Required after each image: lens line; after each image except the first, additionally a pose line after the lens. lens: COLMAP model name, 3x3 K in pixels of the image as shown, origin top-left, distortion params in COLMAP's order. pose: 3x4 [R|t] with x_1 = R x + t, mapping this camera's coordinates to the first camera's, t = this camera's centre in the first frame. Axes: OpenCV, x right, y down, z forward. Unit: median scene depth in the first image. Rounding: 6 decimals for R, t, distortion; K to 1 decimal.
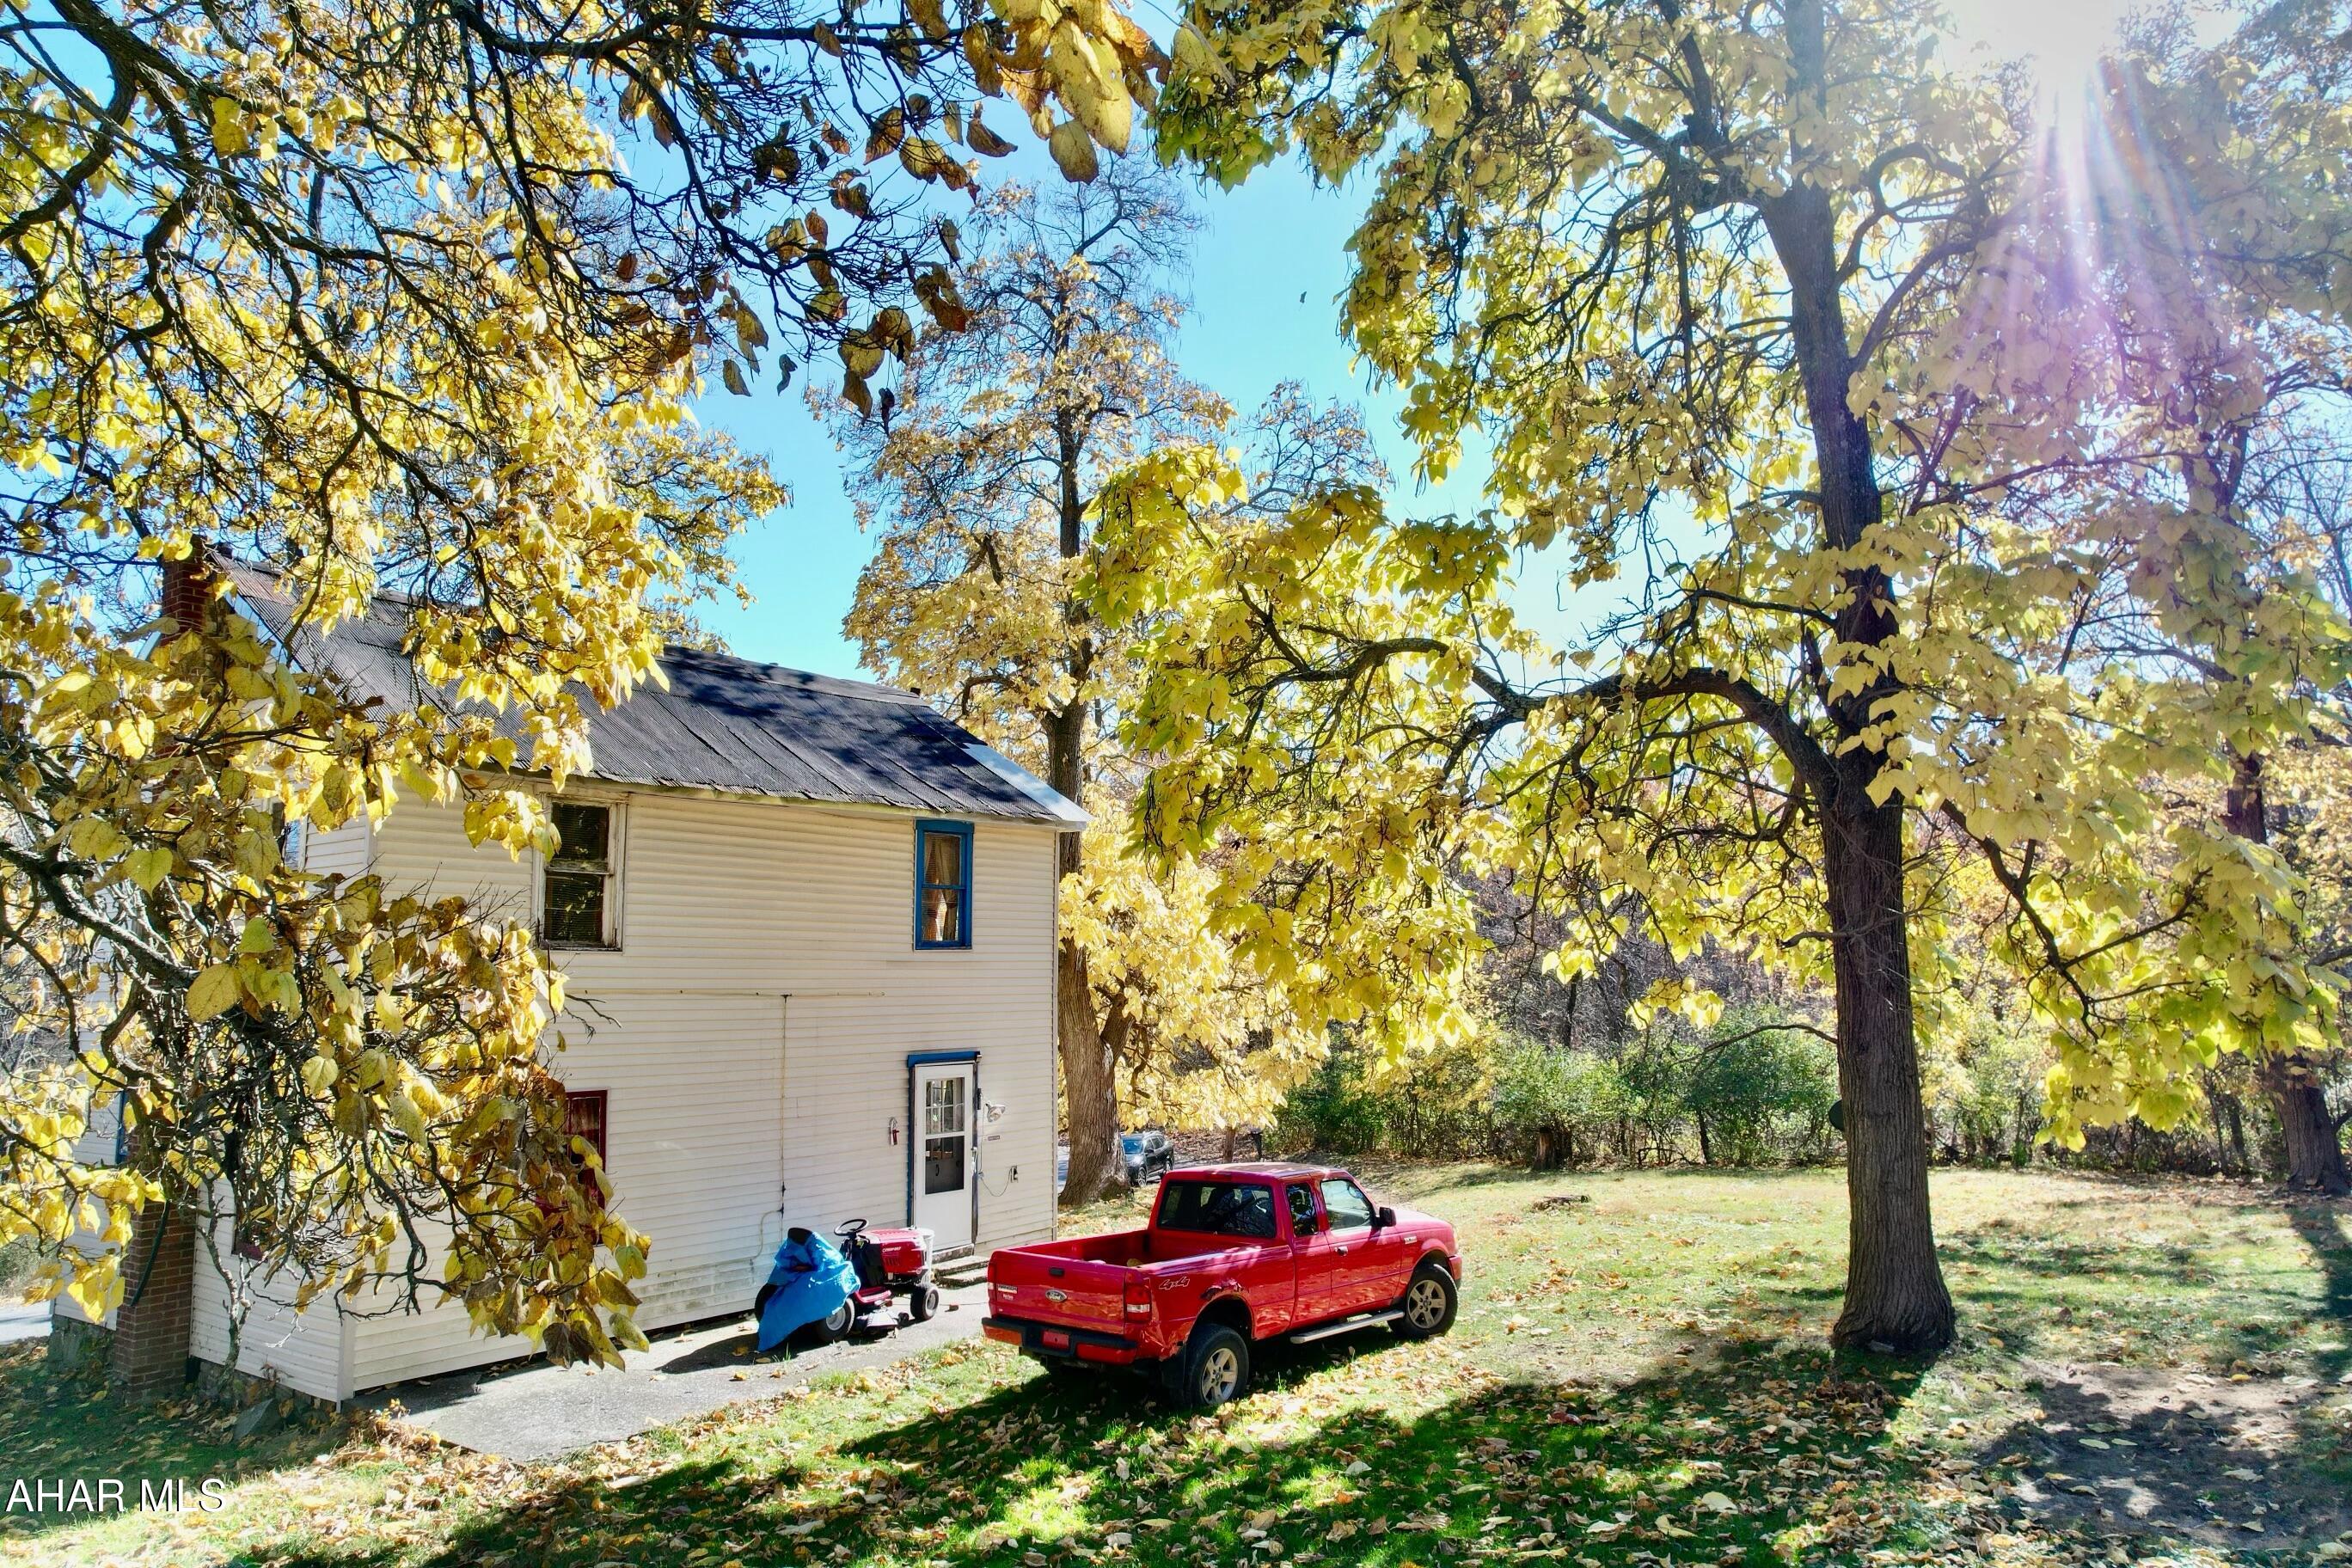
lens RADIAL K [[1513.9, 0, 1176.0], [0, 1513.9, 784.0], [0, 0, 1]] dist [-0.083543, 0.080239]
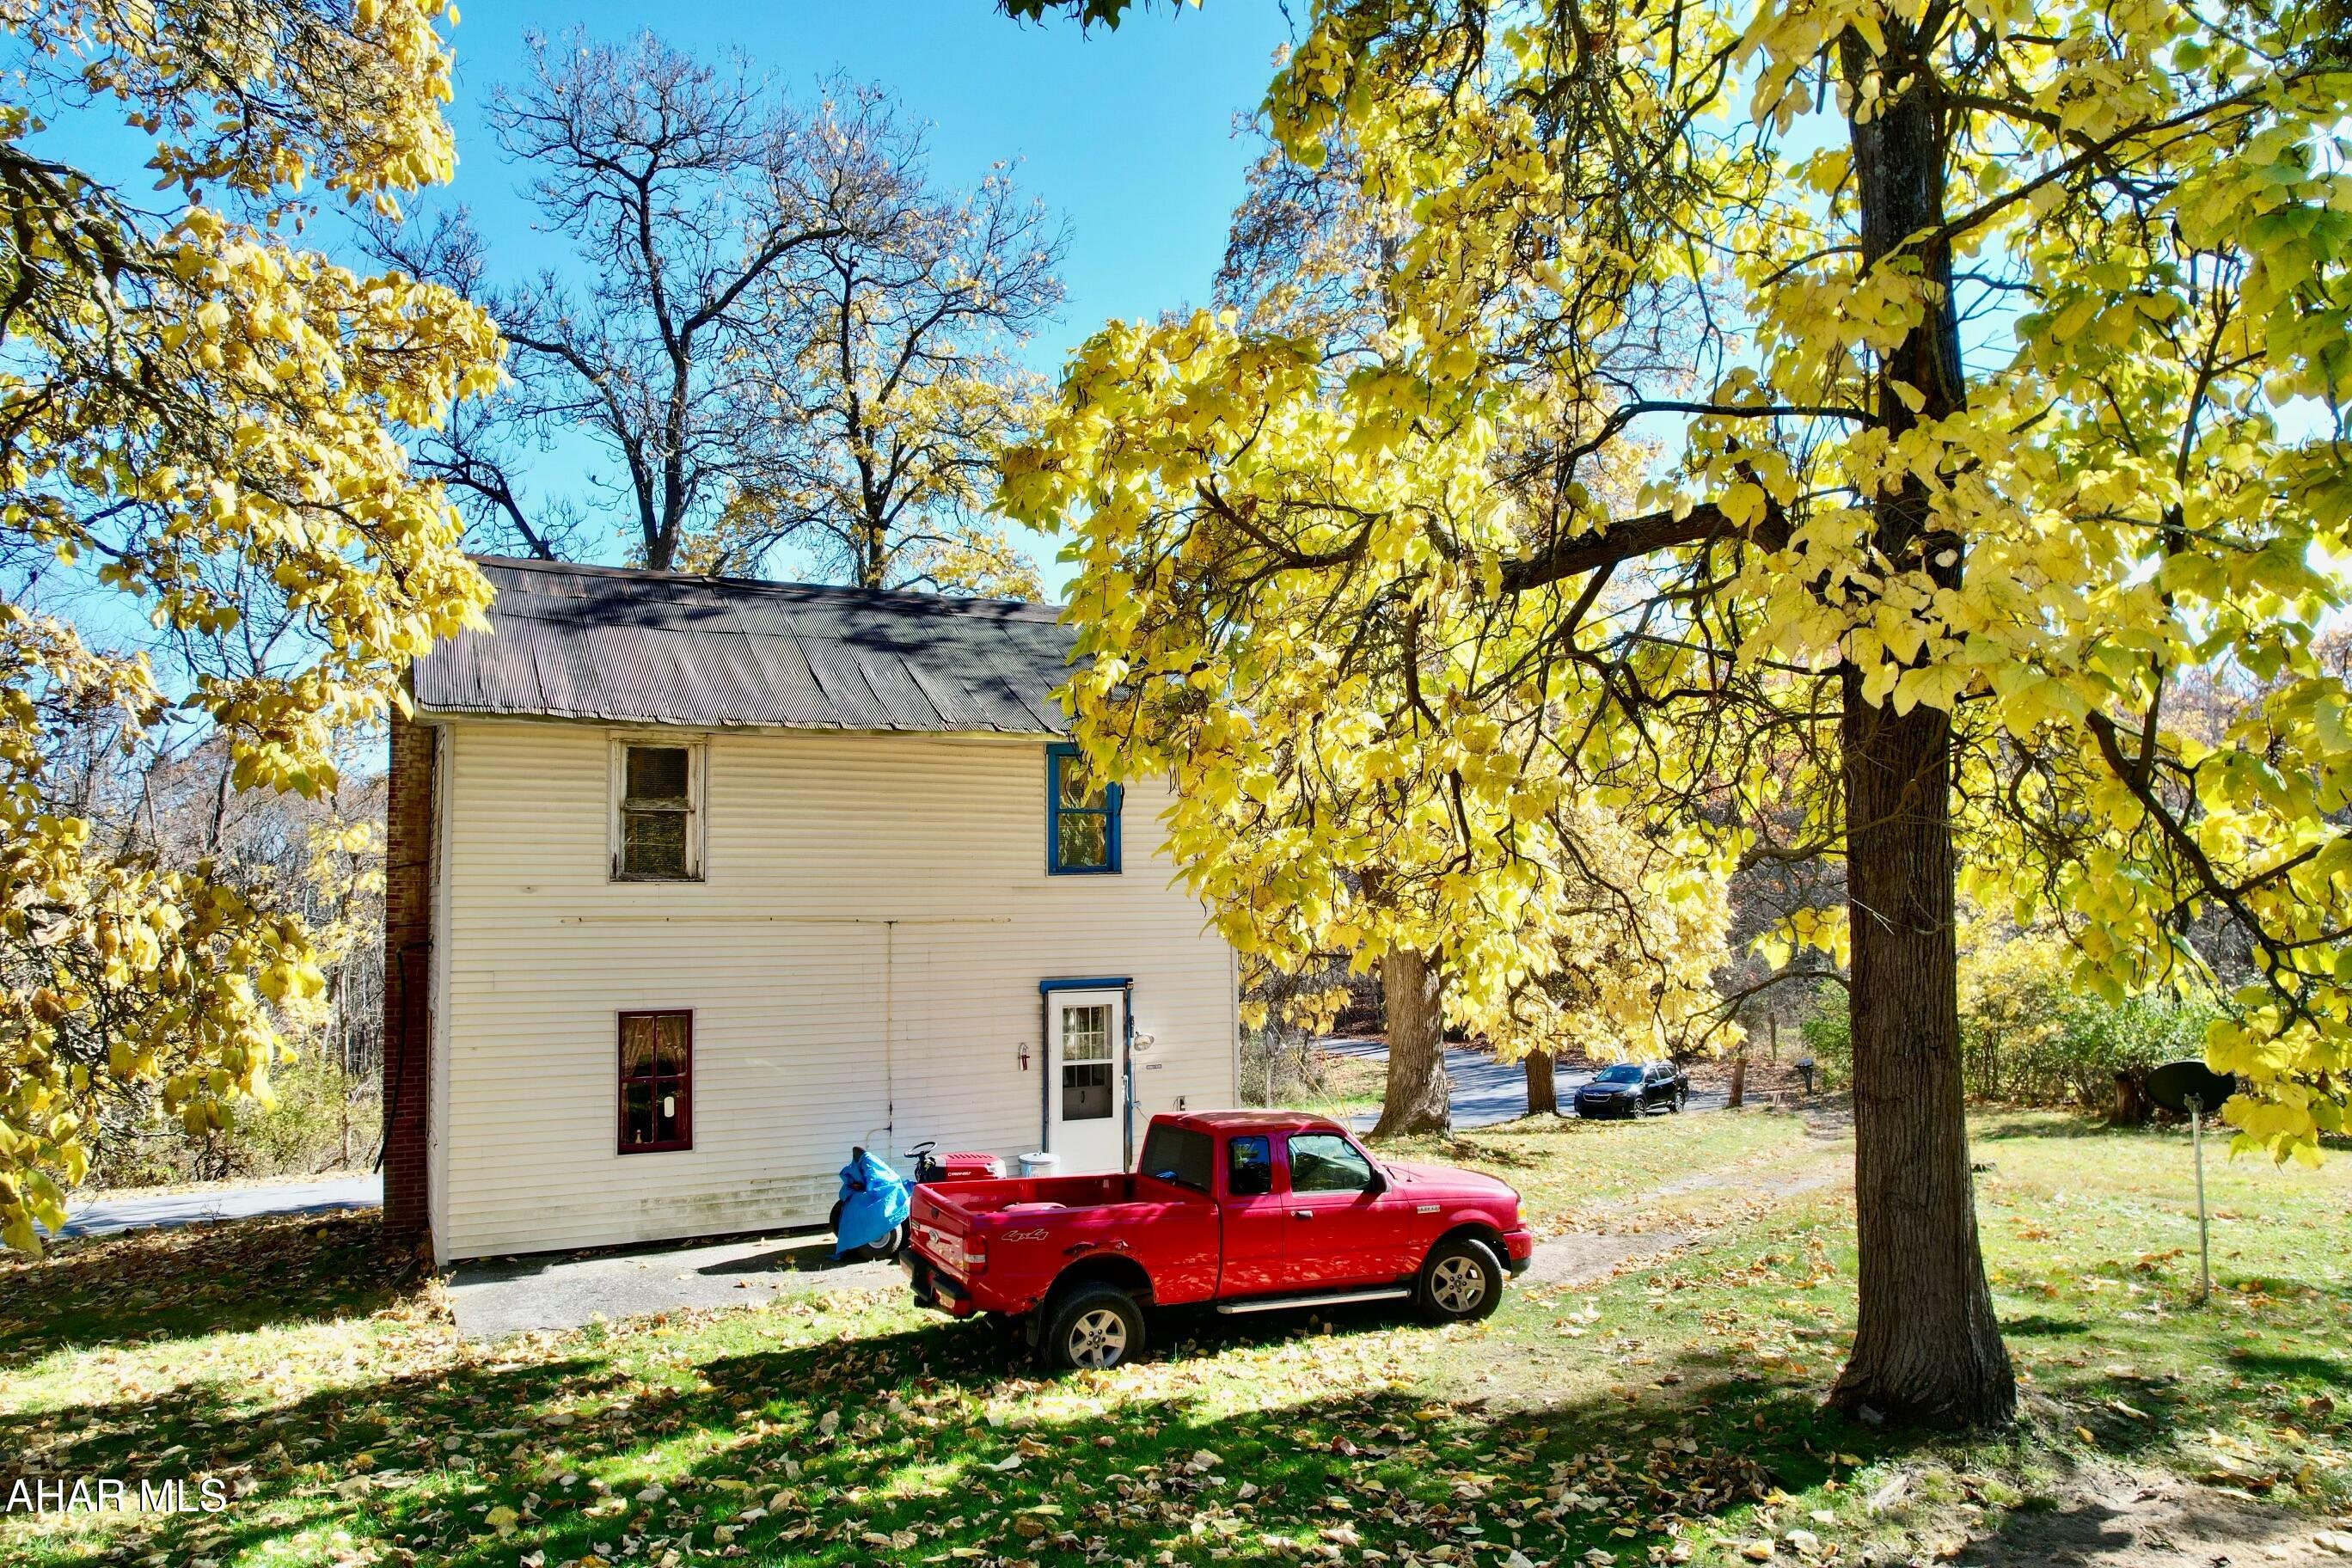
lens RADIAL K [[1513.9, 0, 1176.0], [0, 1513.9, 784.0], [0, 0, 1]] dist [-0.083543, 0.080239]
pose [[0.903447, -0.034103, -0.427340, 0.456095], [0.058440, 0.997323, 0.043960, 0.016031], [0.424697, -0.064689, 0.903022, 0.199820]]
